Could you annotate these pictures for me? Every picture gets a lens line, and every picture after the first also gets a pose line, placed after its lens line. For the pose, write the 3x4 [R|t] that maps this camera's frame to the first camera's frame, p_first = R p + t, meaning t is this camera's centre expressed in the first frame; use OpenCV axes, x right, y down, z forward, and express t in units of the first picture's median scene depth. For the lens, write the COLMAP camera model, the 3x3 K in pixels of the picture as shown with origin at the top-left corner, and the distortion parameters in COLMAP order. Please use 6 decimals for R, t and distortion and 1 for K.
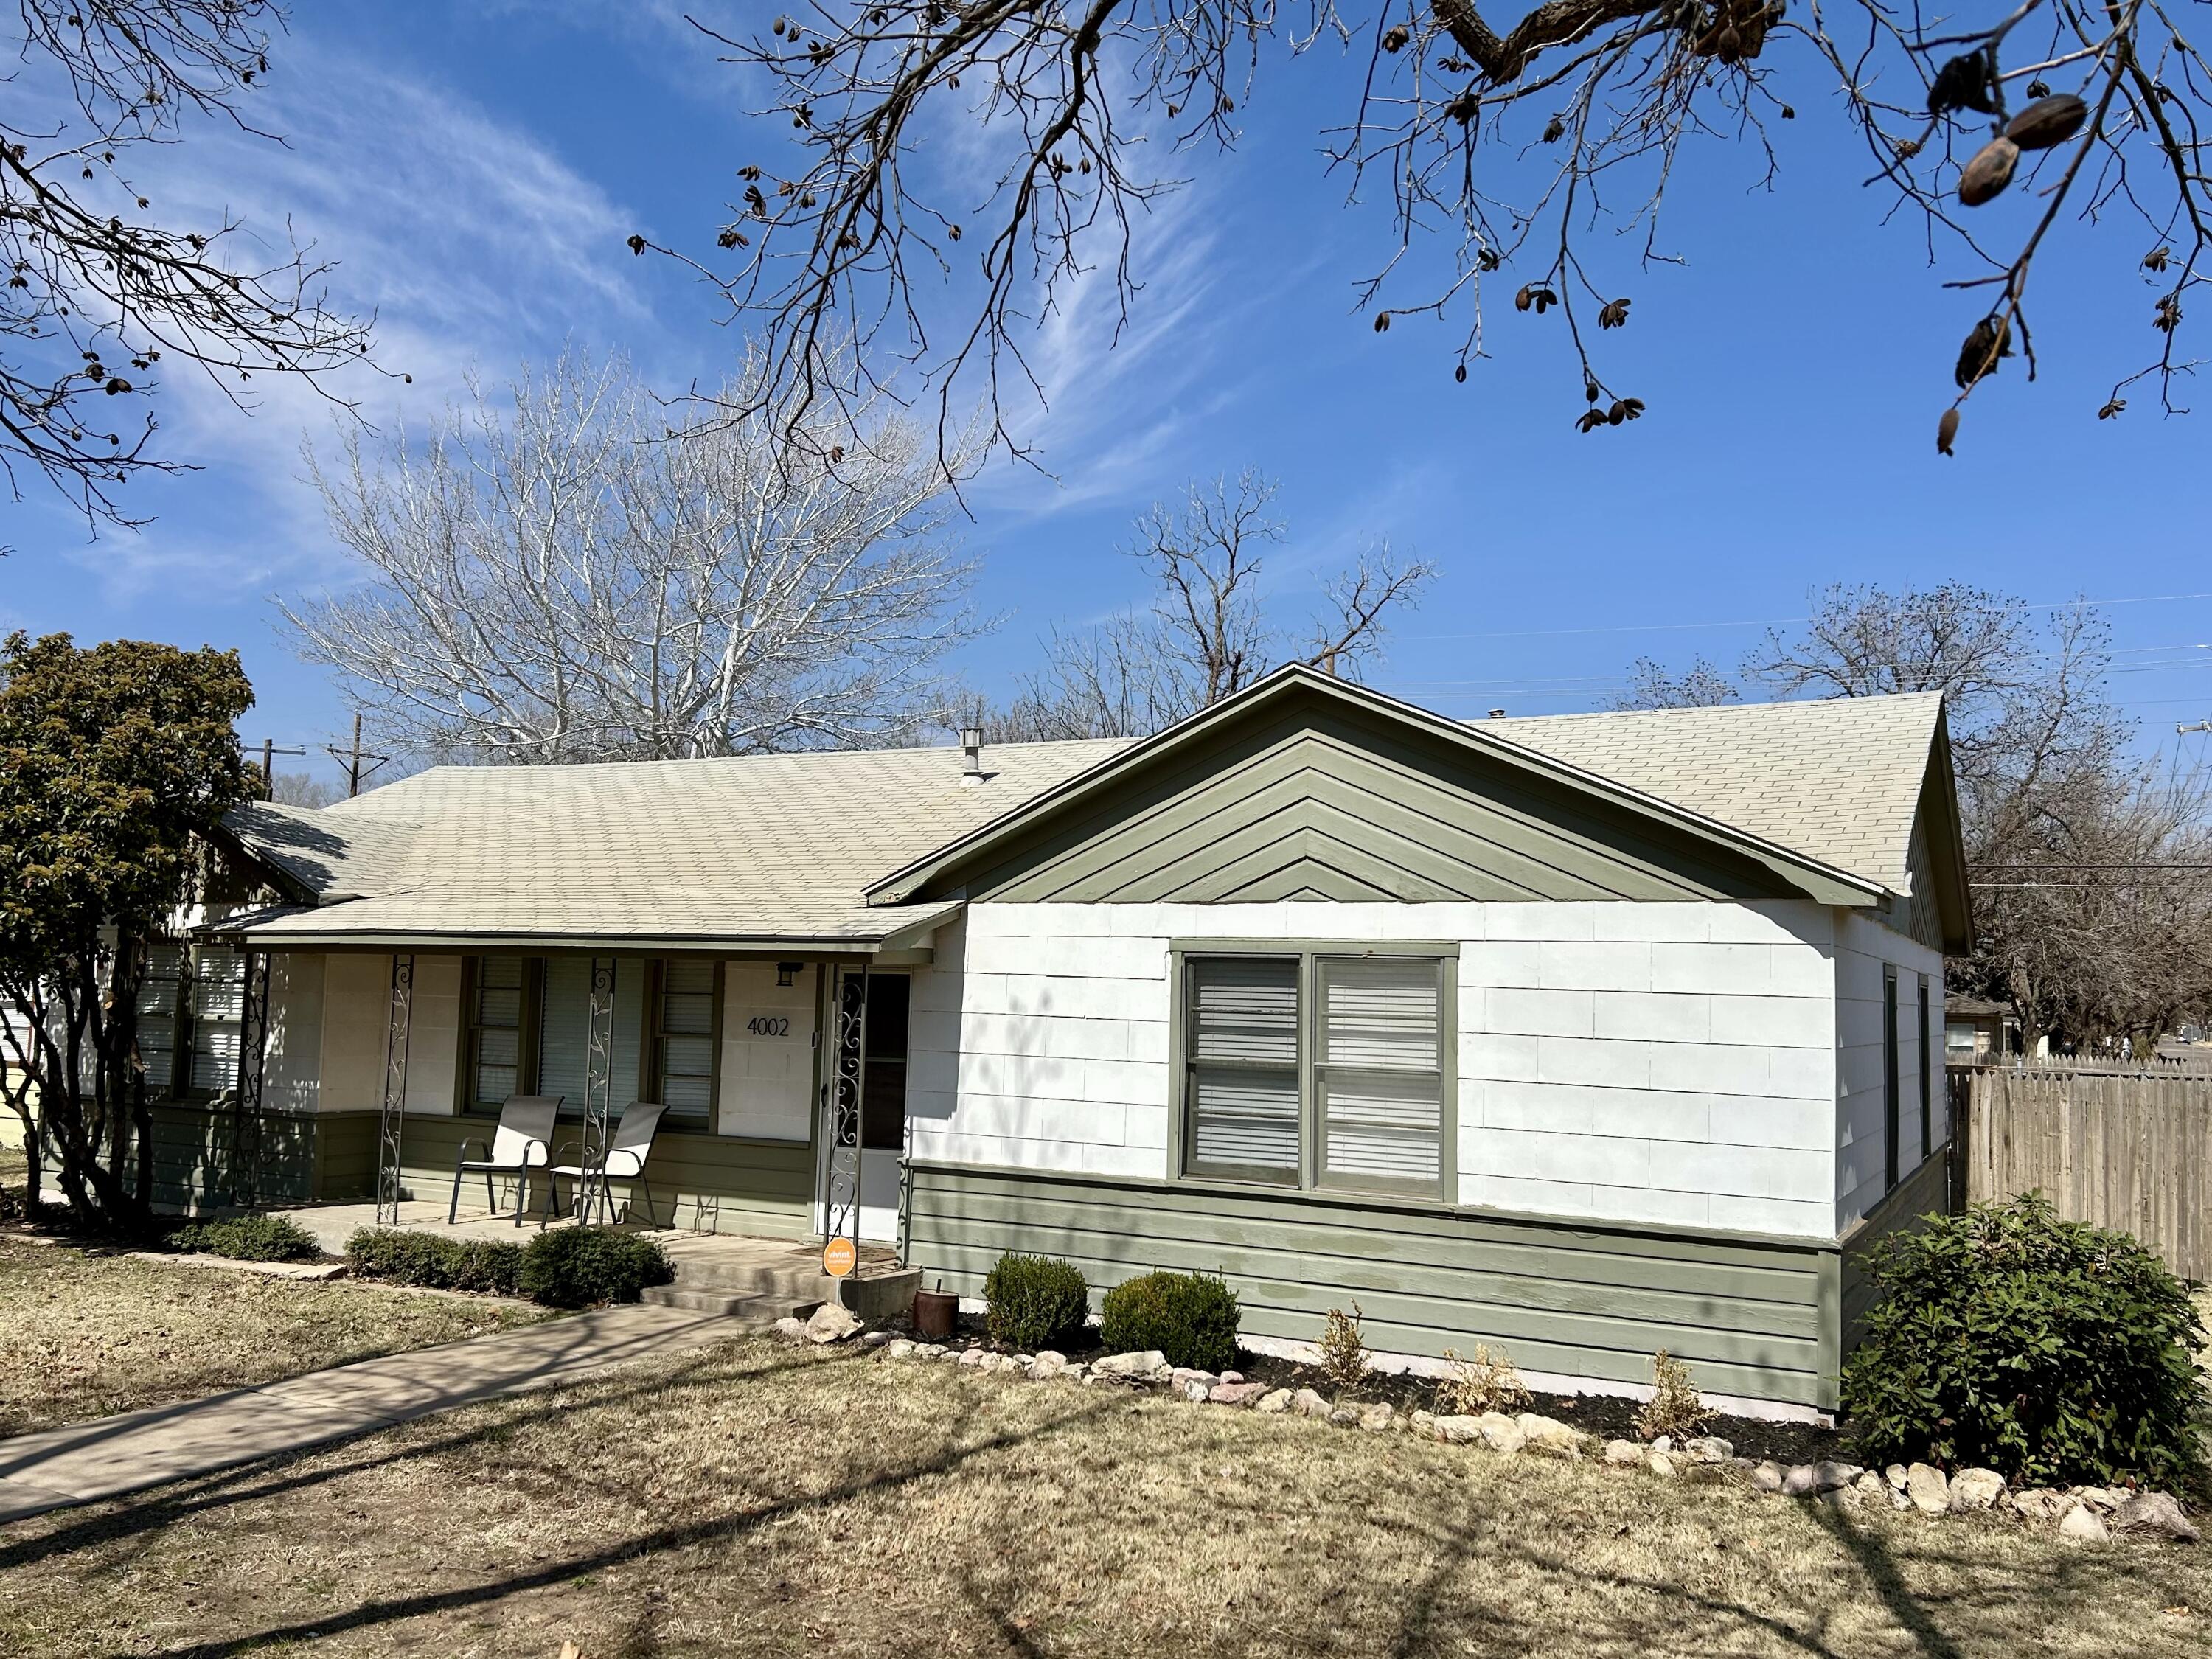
lens RADIAL K [[1708.6, 0, 1118.8], [0, 1708.6, 825.0], [0, 0, 1]] dist [0.038851, -0.026800]
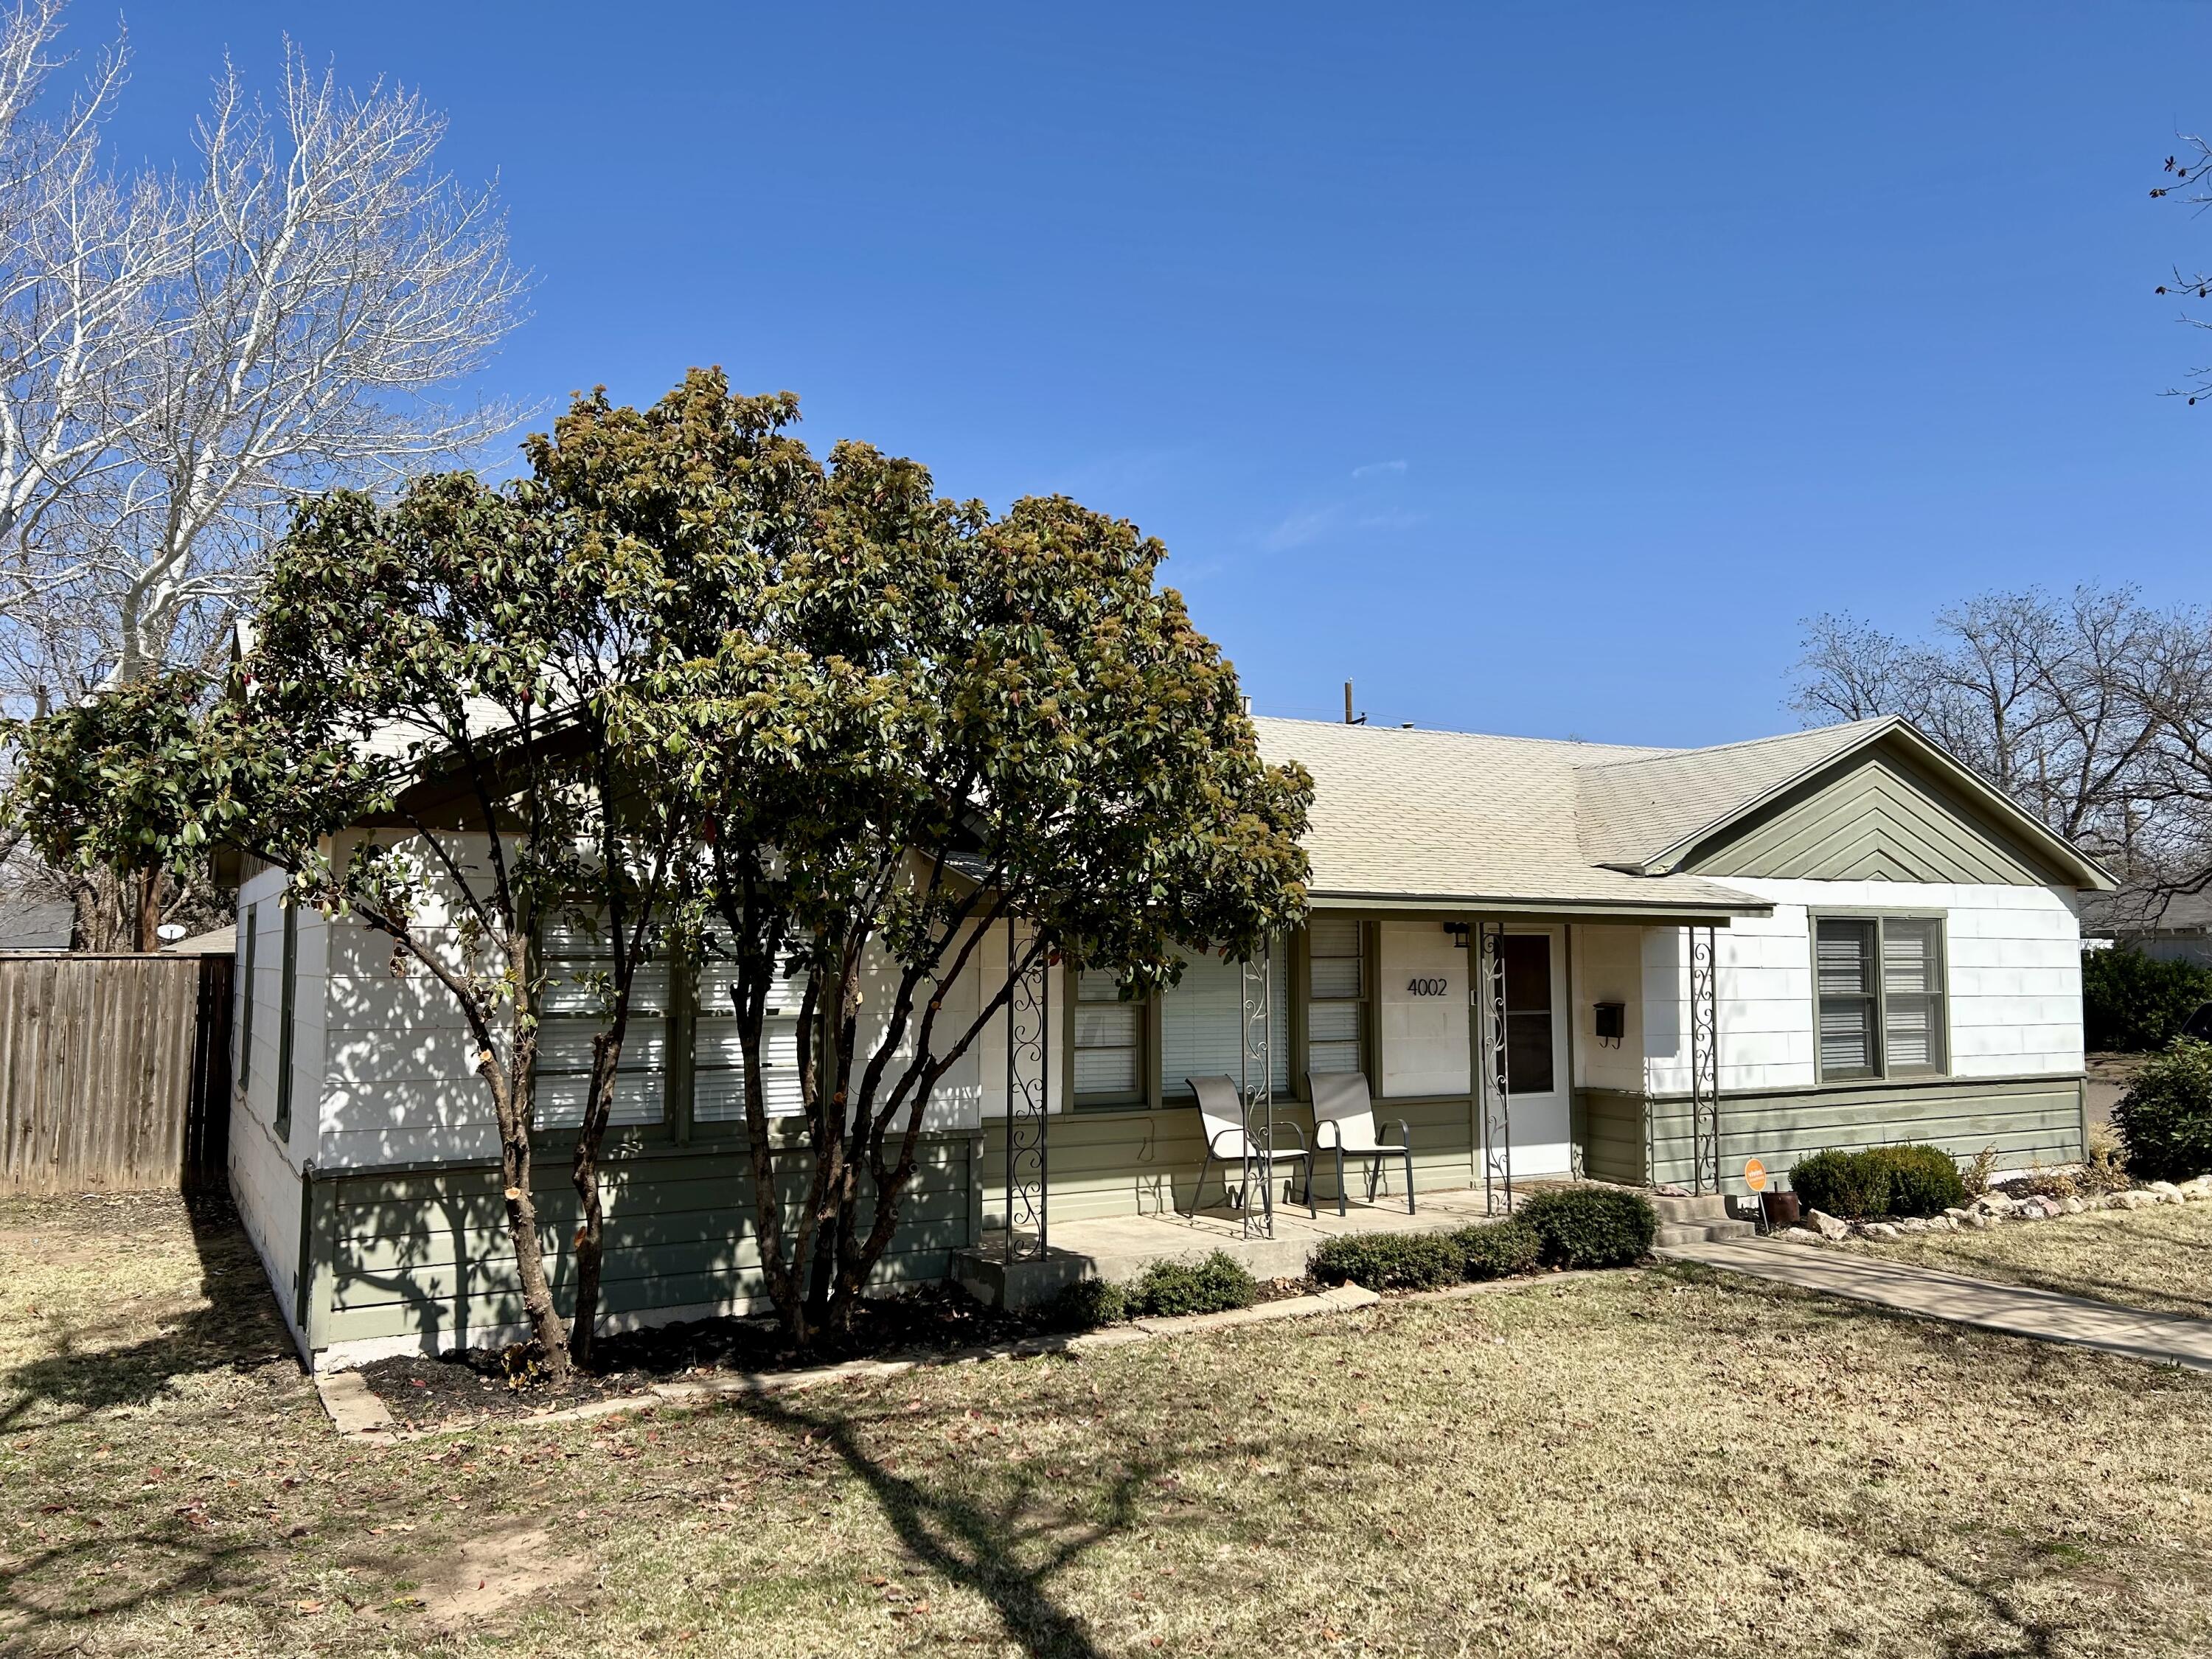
lens RADIAL K [[1708.6, 0, 1091.6], [0, 1708.6, 816.6], [0, 0, 1]] dist [0.038851, -0.026800]
pose [[0.539771, 0.037795, 0.840963, -1.409808], [-0.073432, 0.997298, 0.002311, 0.034946], [-0.838603, -0.063001, 0.541088, 0.748003]]
